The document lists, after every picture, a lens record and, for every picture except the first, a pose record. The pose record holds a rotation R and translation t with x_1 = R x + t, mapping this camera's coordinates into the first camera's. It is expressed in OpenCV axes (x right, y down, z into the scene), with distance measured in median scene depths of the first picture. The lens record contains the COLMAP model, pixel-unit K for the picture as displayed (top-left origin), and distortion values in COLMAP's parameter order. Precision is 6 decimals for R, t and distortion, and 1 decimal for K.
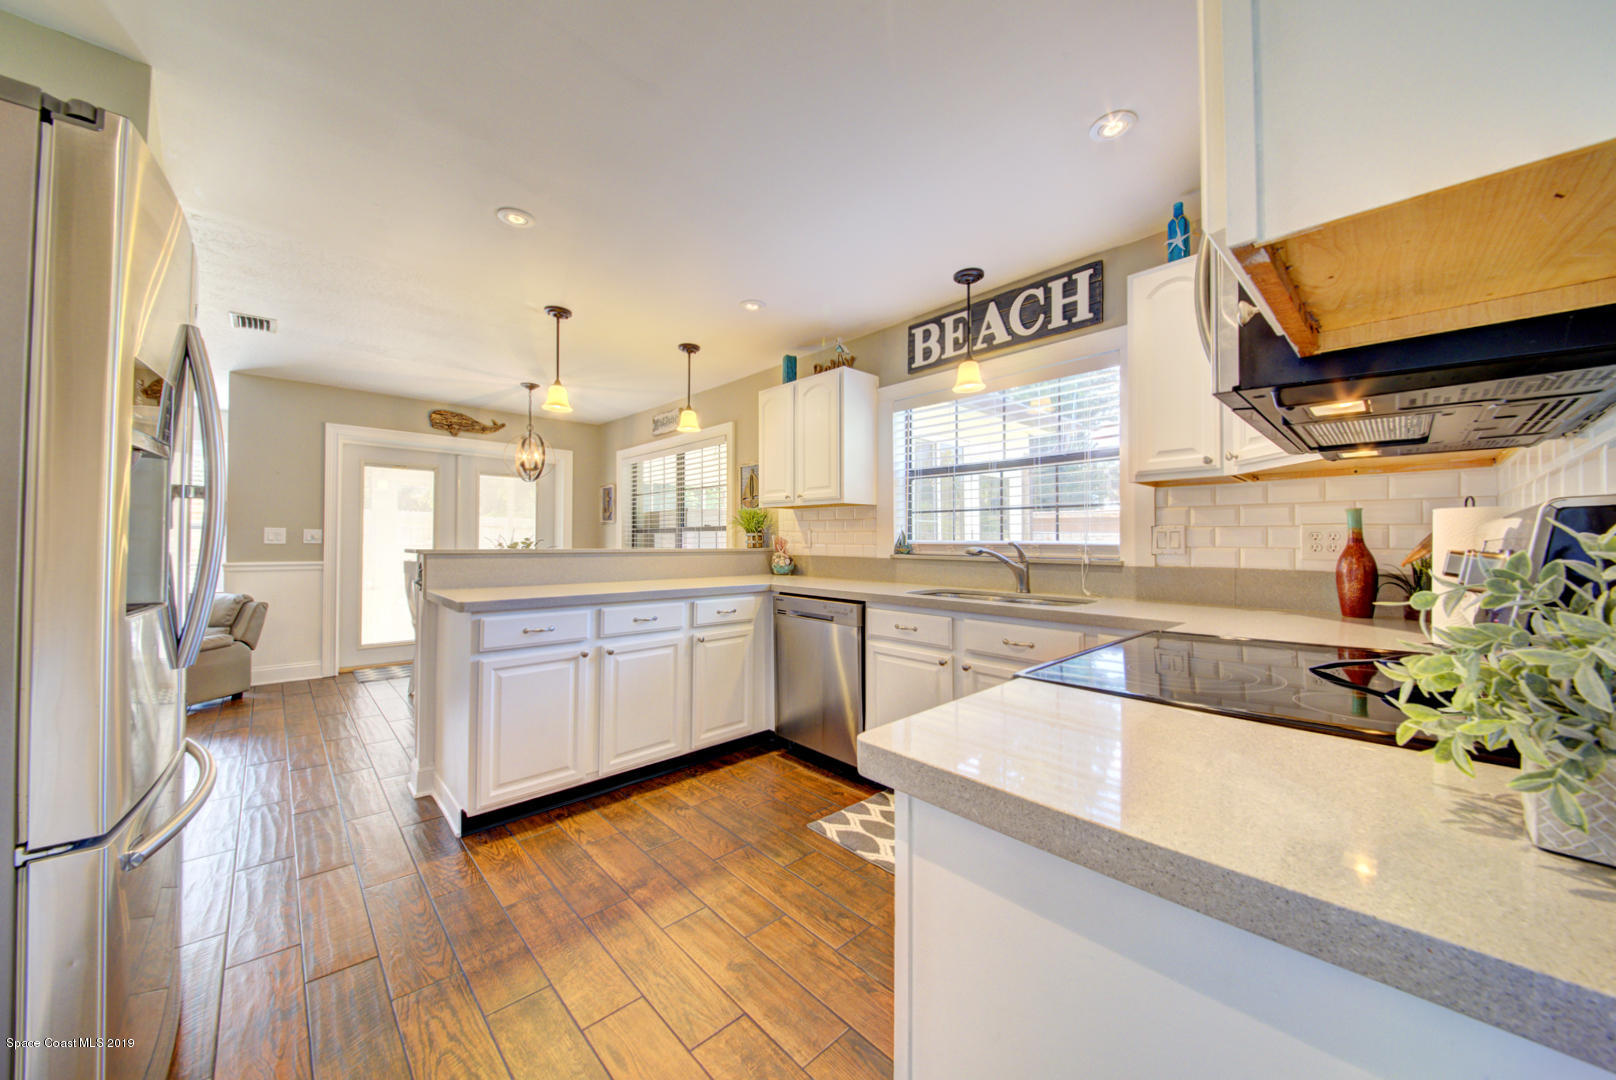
lens RADIAL K [[564.1, 0, 812.6], [0, 564.1, 533.6], [0, 0, 1]] dist [0.007301, -0.007518]
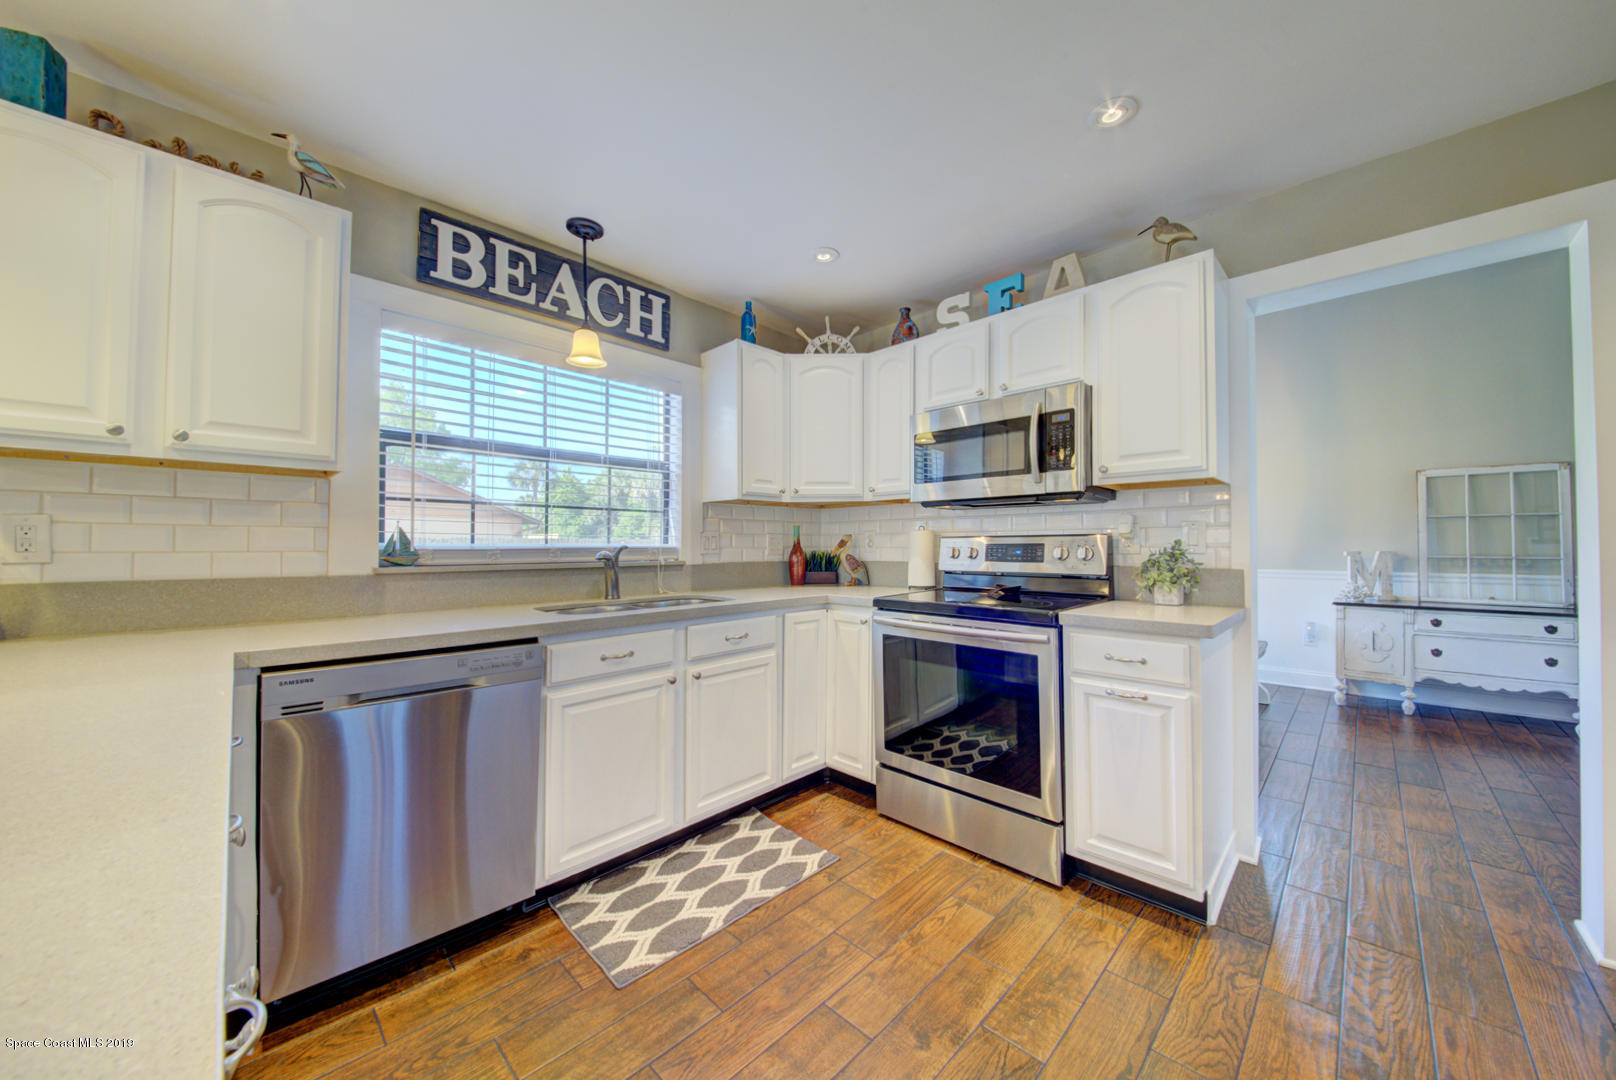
lens RADIAL K [[564.1, 0, 806.5], [0, 564.1, 532.5], [0, 0, 1]] dist [0.007301, -0.007518]
pose [[-0.041228, 0.017252, 0.999001, -0.505837], [-0.012753, 0.999760, -0.017791, 0.005559], [-0.999068, -0.013474, -0.040998, 0.620337]]
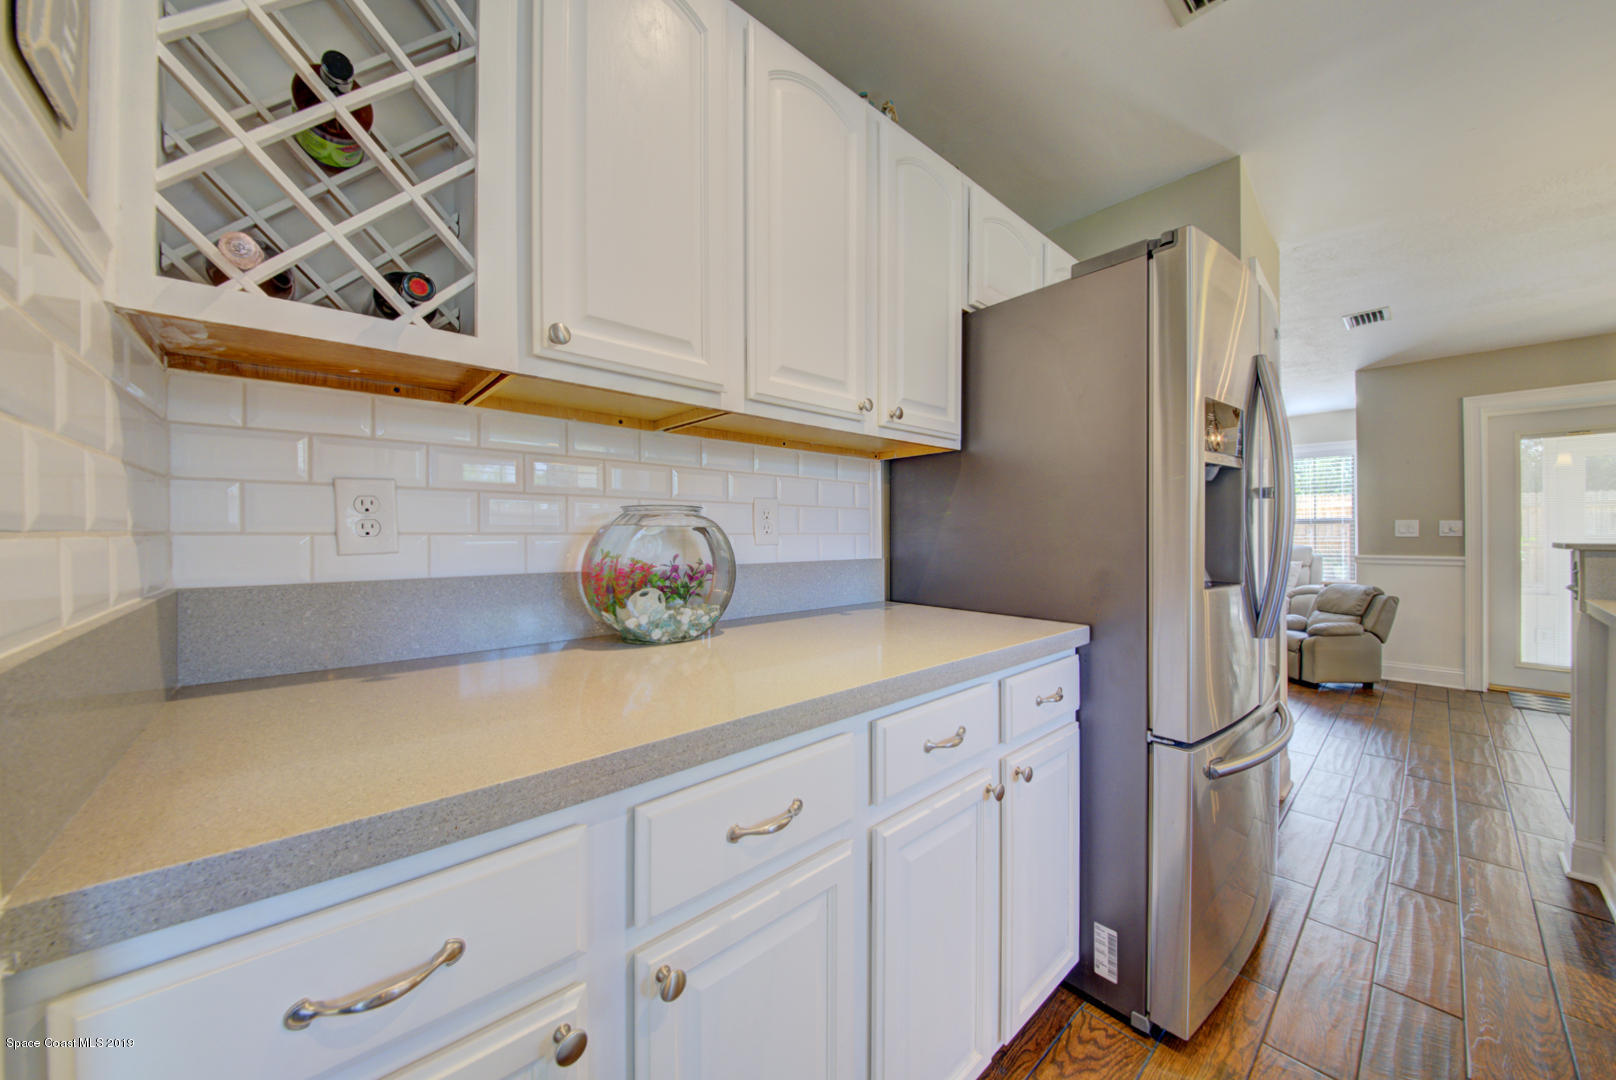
lens RADIAL K [[564.1, 0, 809.4], [0, 564.1, 537.2], [0, 0, 1]] dist [0.007301, -0.007518]
pose [[-0.028345, 0.001541, -0.999597, 0.048470], [0.017806, 0.999841, 0.001037, -0.000039], [0.999440, -0.017770, -0.028368, 0.022784]]
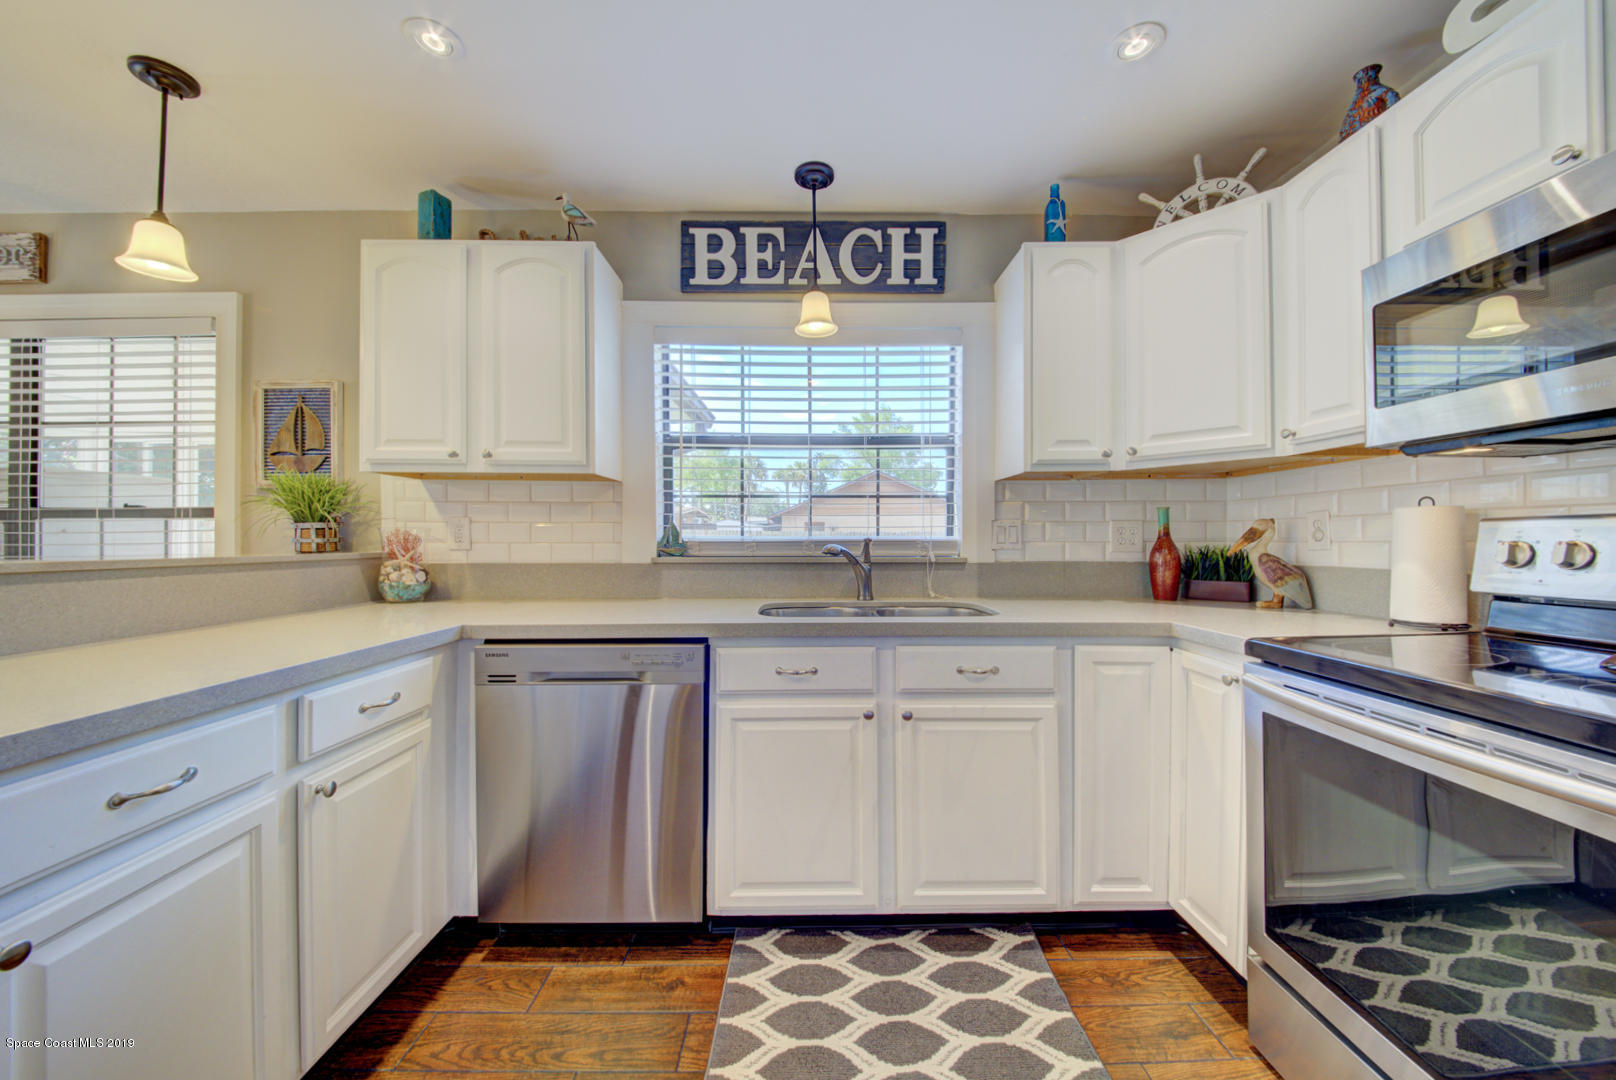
lens RADIAL K [[564.1, 0, 810.1], [0, 564.1, 533.0], [0, 0, 1]] dist [0.007301, -0.007518]
pose [[0.674624, 0.001574, 0.738159, -0.239799], [-0.005656, 0.999979, 0.003036, 0.005557], [-0.738139, -0.006223, 0.674619, 0.446815]]
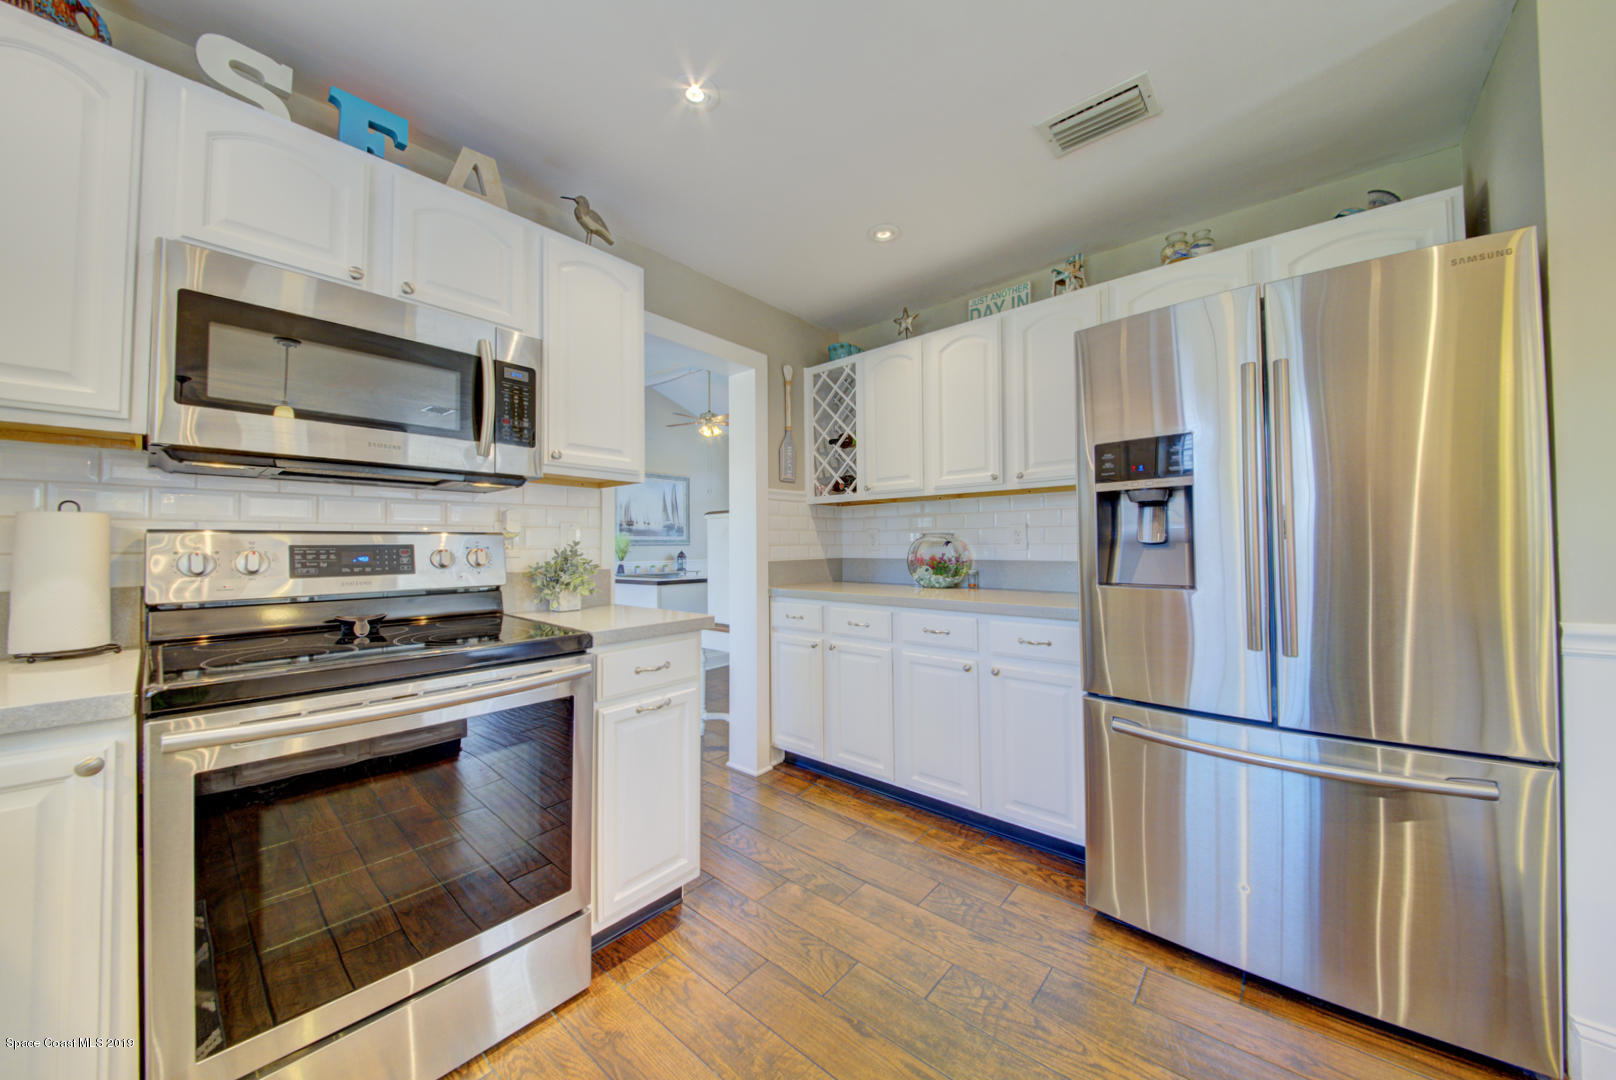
lens RADIAL K [[564.1, 0, 814.2], [0, 564.1, 533.8], [0, 0, 1]] dist [0.007301, -0.007518]
pose [[-0.993950, -0.000638, -0.109829, -0.028560], [0.003868, 0.999160, -0.040808, 0.015759], [0.109763, -0.040986, -0.993112, 0.824451]]
